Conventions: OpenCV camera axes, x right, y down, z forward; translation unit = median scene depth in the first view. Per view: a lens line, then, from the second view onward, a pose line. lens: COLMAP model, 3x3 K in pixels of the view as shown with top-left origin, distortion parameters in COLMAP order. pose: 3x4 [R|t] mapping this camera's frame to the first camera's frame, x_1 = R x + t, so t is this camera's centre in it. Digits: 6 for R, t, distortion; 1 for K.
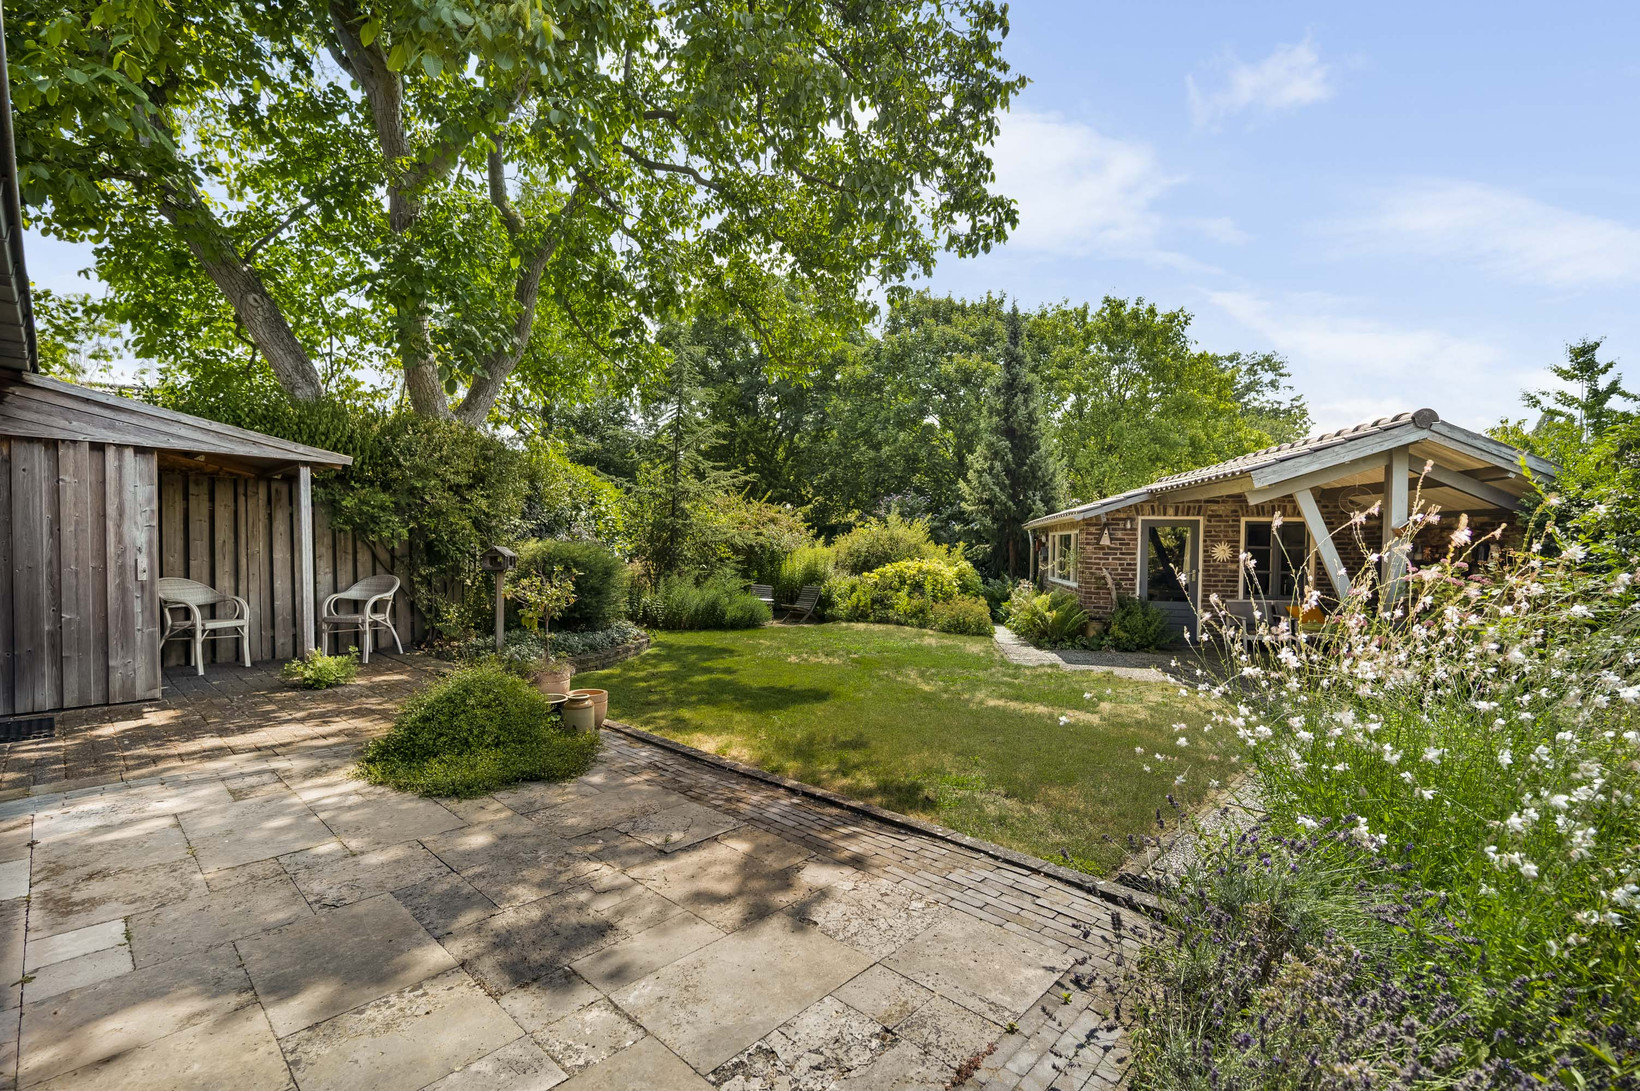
lens RADIAL K [[715.2, 0, 822.7], [0, 715.2, 556.9], [0, 0, 1]] dist [0.002255, -0.000171]
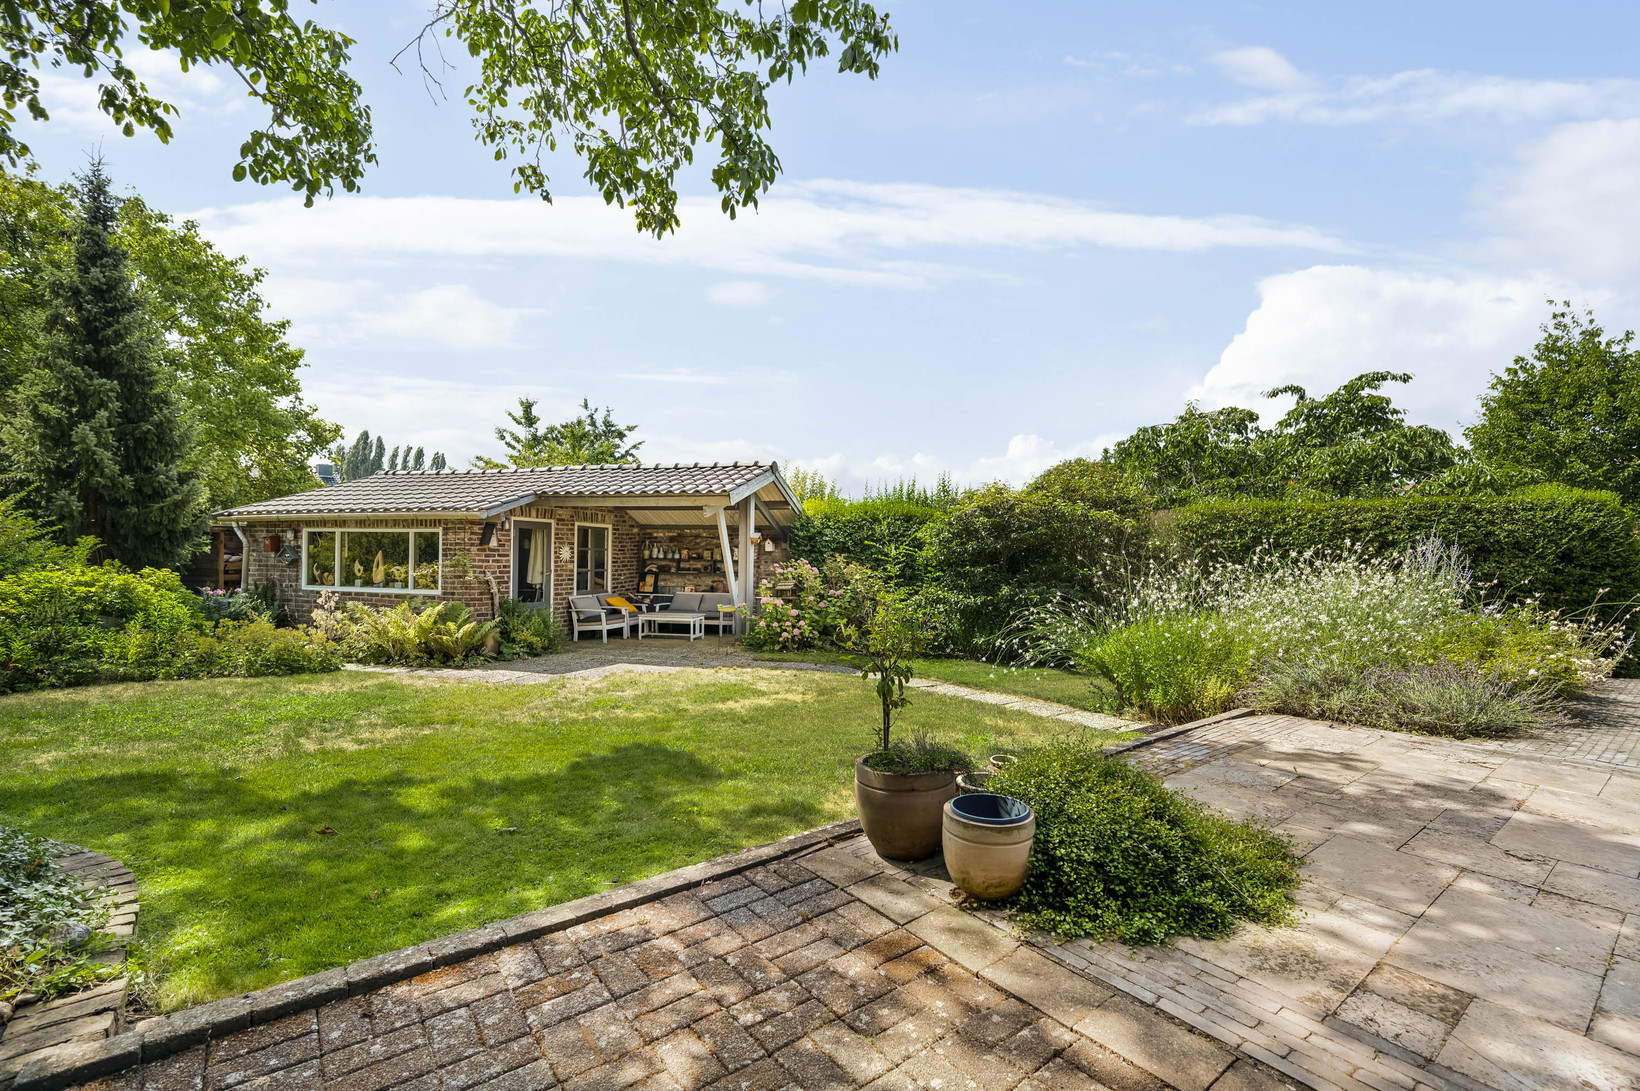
lens RADIAL K [[715.2, 0, 825.2], [0, 715.2, 550.1], [0, 0, 1]] dist [0.002255, -0.000171]
pose [[0.157406, -0.001262, 0.987533, -1.704688], [0.004461, 0.999990, 0.000567, -0.038928], [-0.987524, 0.004317, 0.157410, 1.640743]]
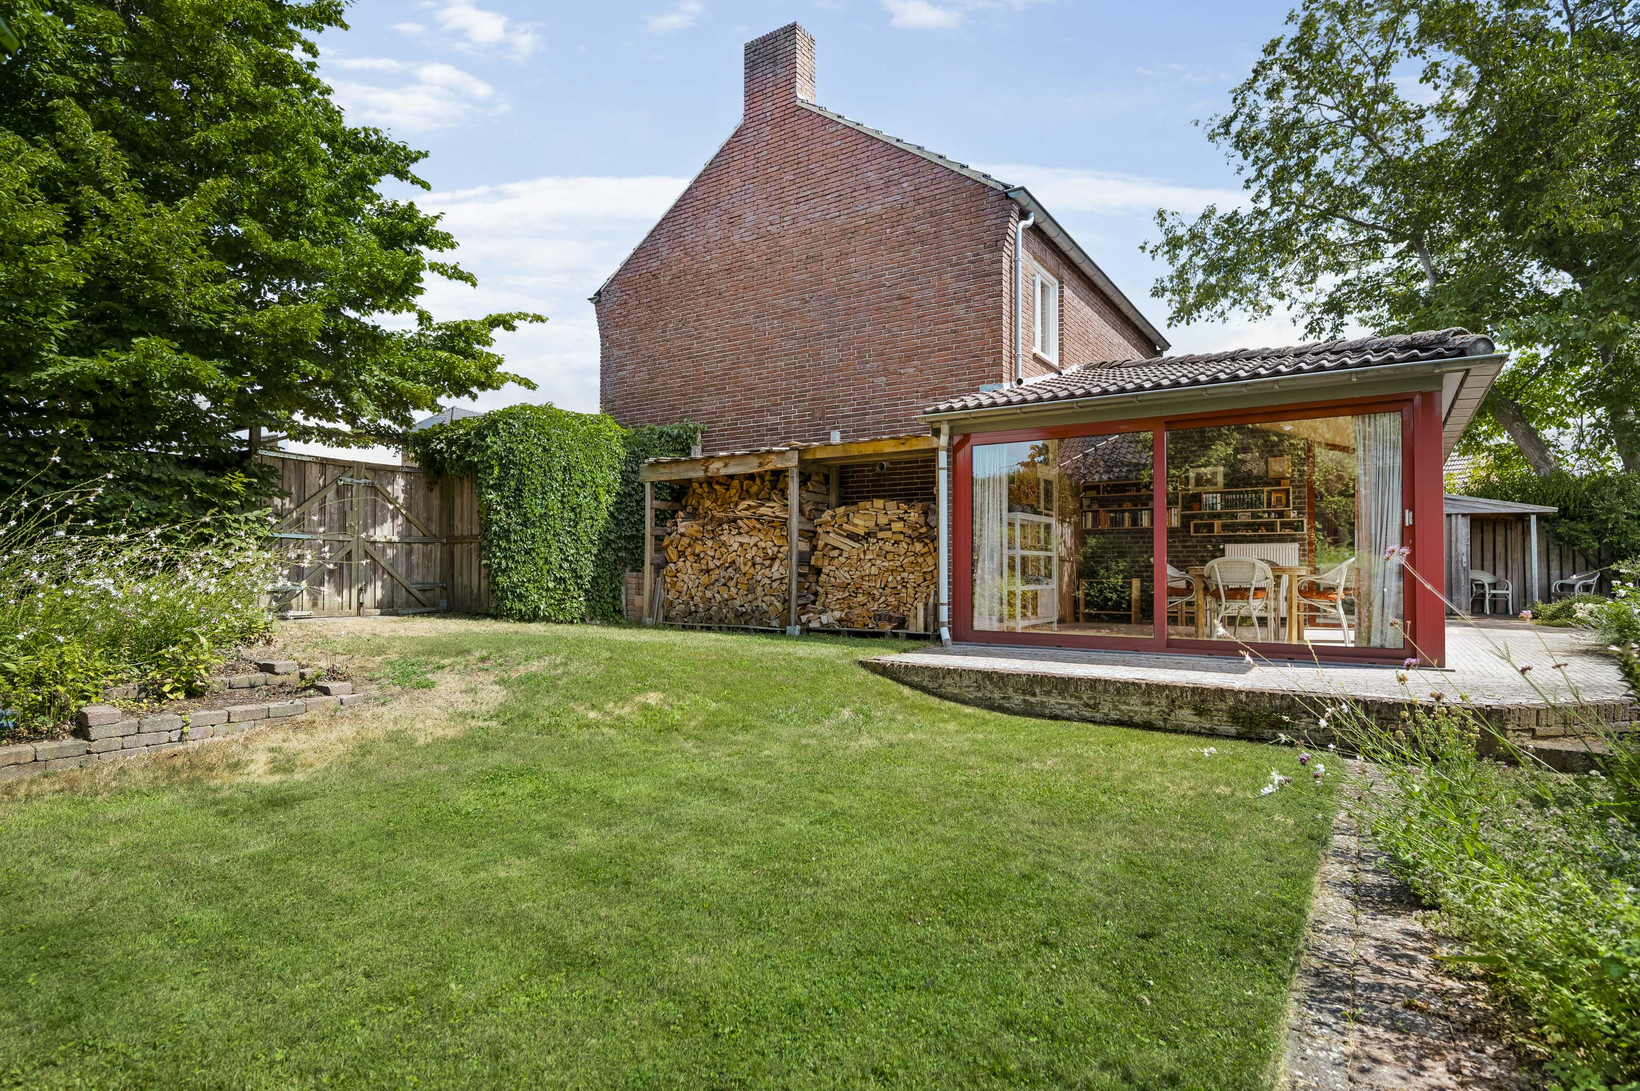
lens RADIAL K [[846.1, 0, 822.8], [0, 846.1, 549.0], [0, 0, 1]] dist [-0.000051, -0.000092]
pose [[0.172085, -0.027685, -0.984693, 1.110496], [-0.019716, 0.999308, -0.031542, 0.077262], [0.984885, 0.024842, 0.171420, -1.207764]]
